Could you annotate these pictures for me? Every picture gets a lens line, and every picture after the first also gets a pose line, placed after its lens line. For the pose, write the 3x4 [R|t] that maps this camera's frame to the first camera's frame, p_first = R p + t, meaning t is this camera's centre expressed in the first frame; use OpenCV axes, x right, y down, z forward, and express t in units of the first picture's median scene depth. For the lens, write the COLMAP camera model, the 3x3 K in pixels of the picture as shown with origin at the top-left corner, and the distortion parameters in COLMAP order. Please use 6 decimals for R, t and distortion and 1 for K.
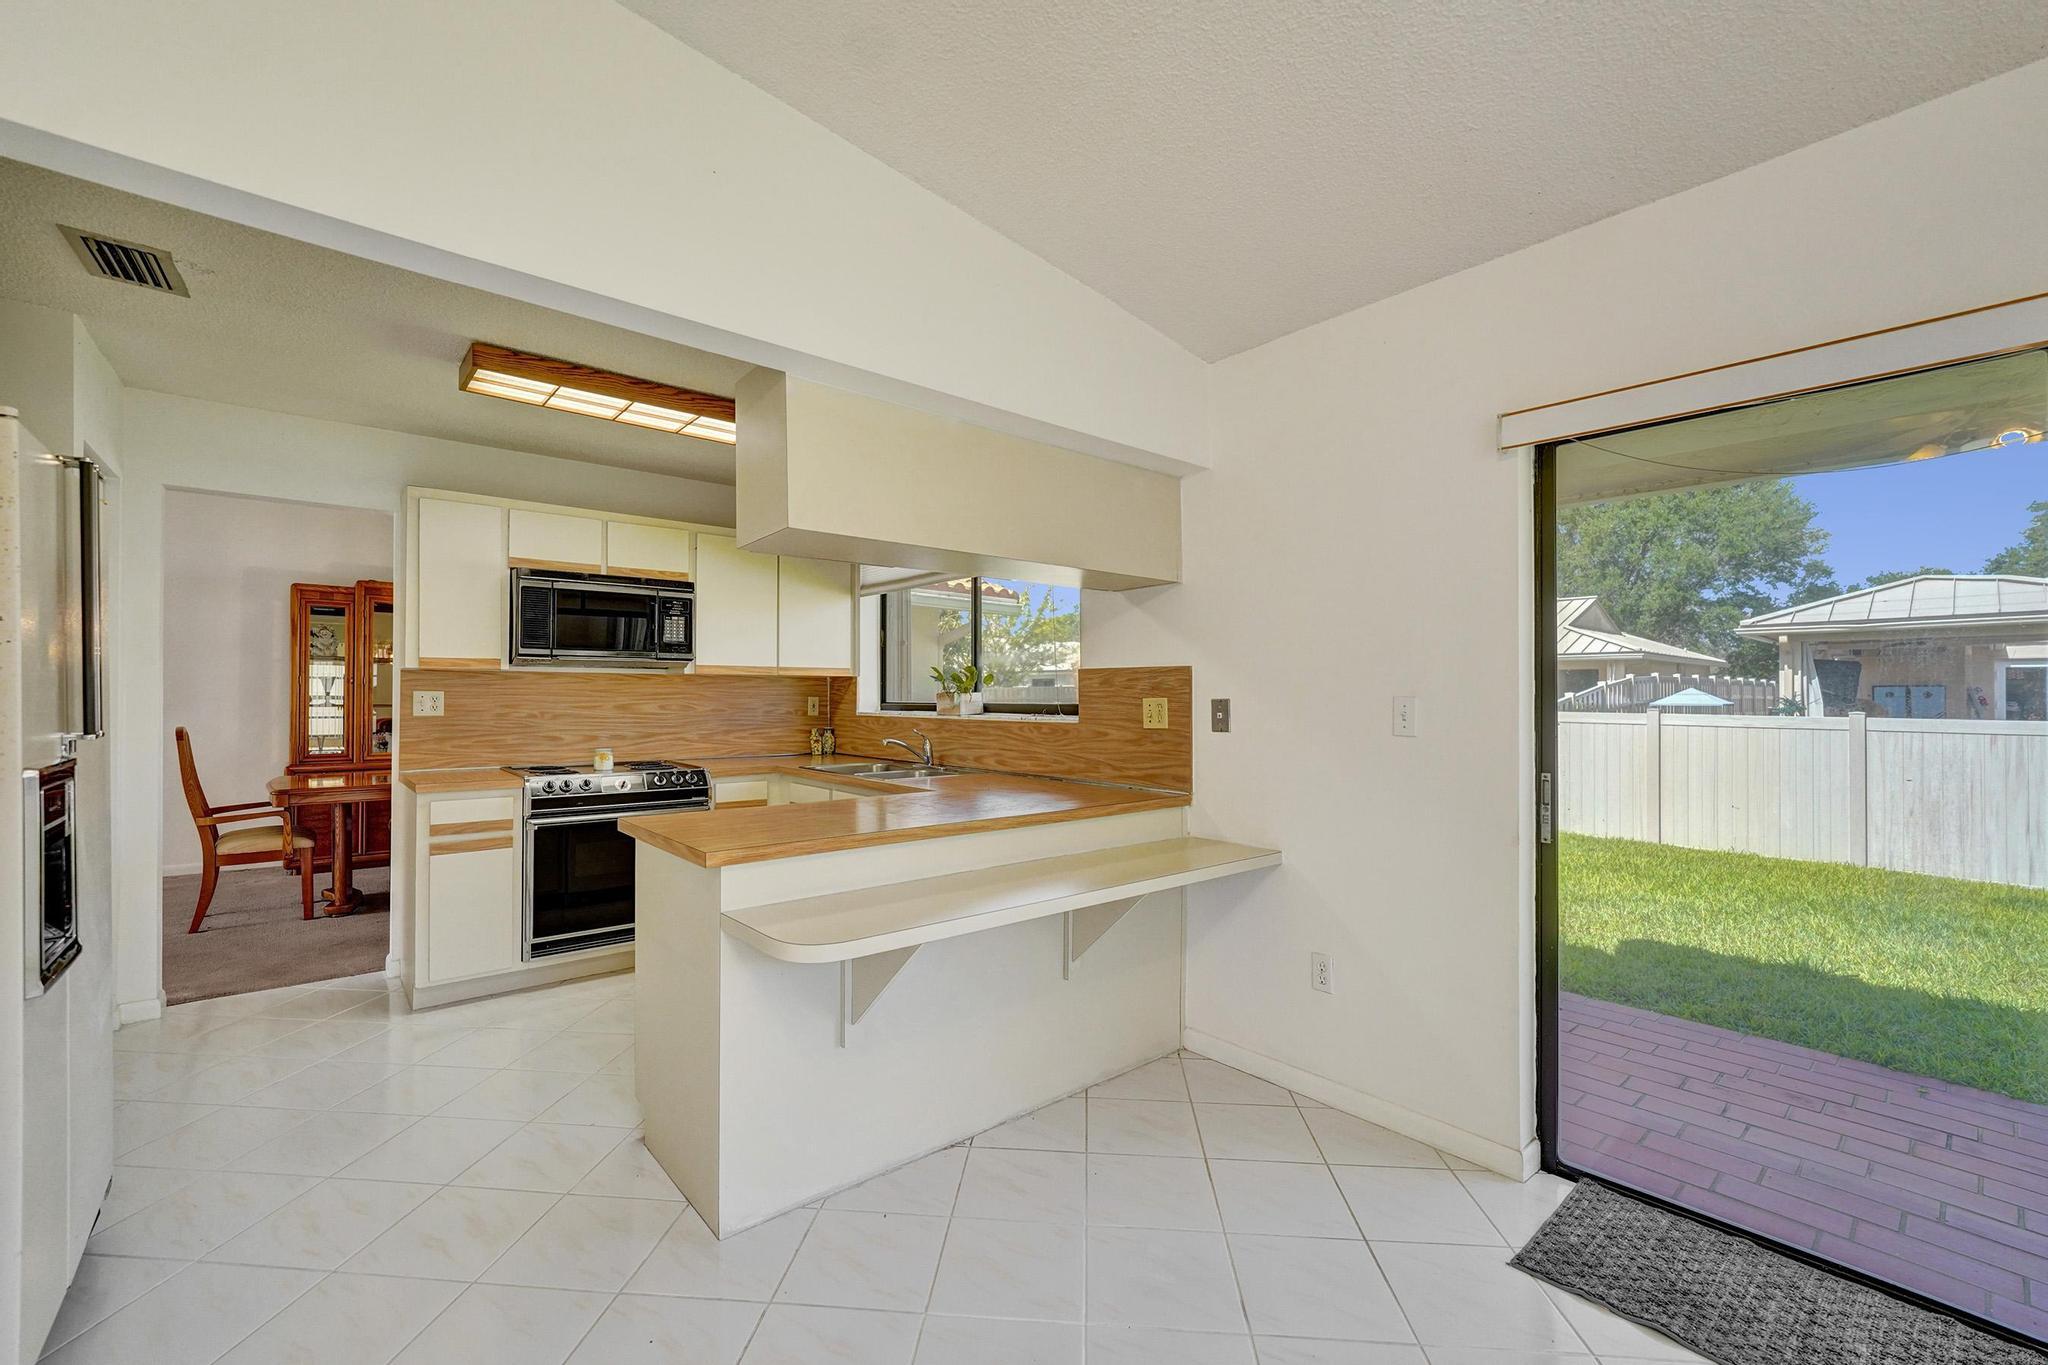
lens RADIAL K [[847.0, 0, 1020.7], [0, 847.0, 681.4], [0, 0, 1]] dist [-0.007370, -0.000763]
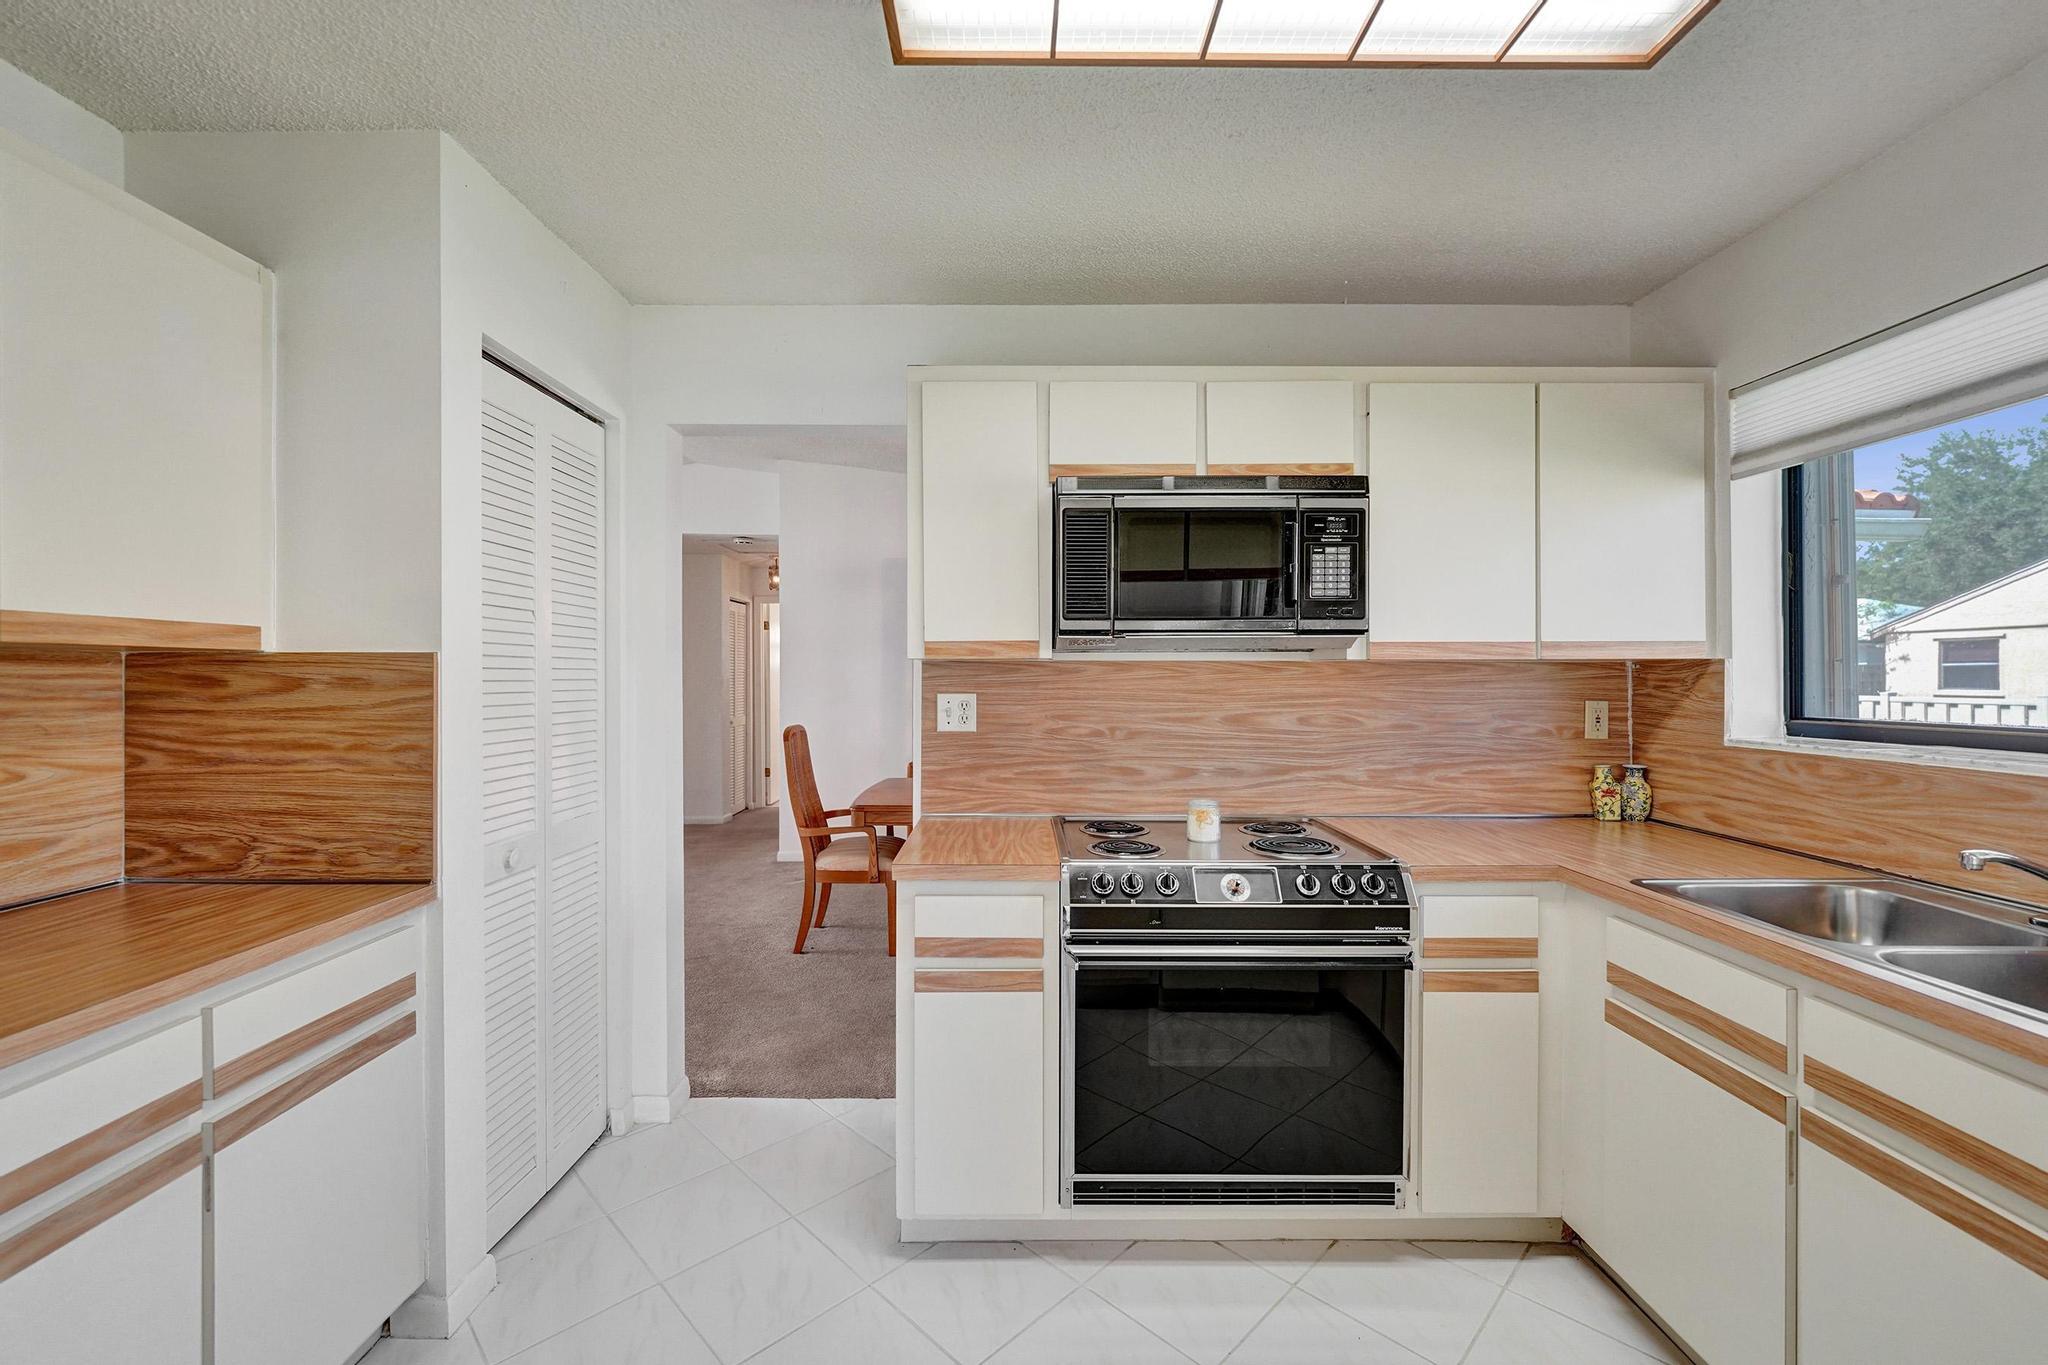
lens RADIAL K [[847.0, 0, 1020.7], [0, 847.0, 681.4], [0, 0, 1]] dist [-0.007370, -0.000763]
pose [[0.765390, 0.001527, -0.643565, -0.224726], [0.012977, 0.999757, 0.017805, -0.007984], [0.643436, -0.021980, 0.765184, 0.491349]]
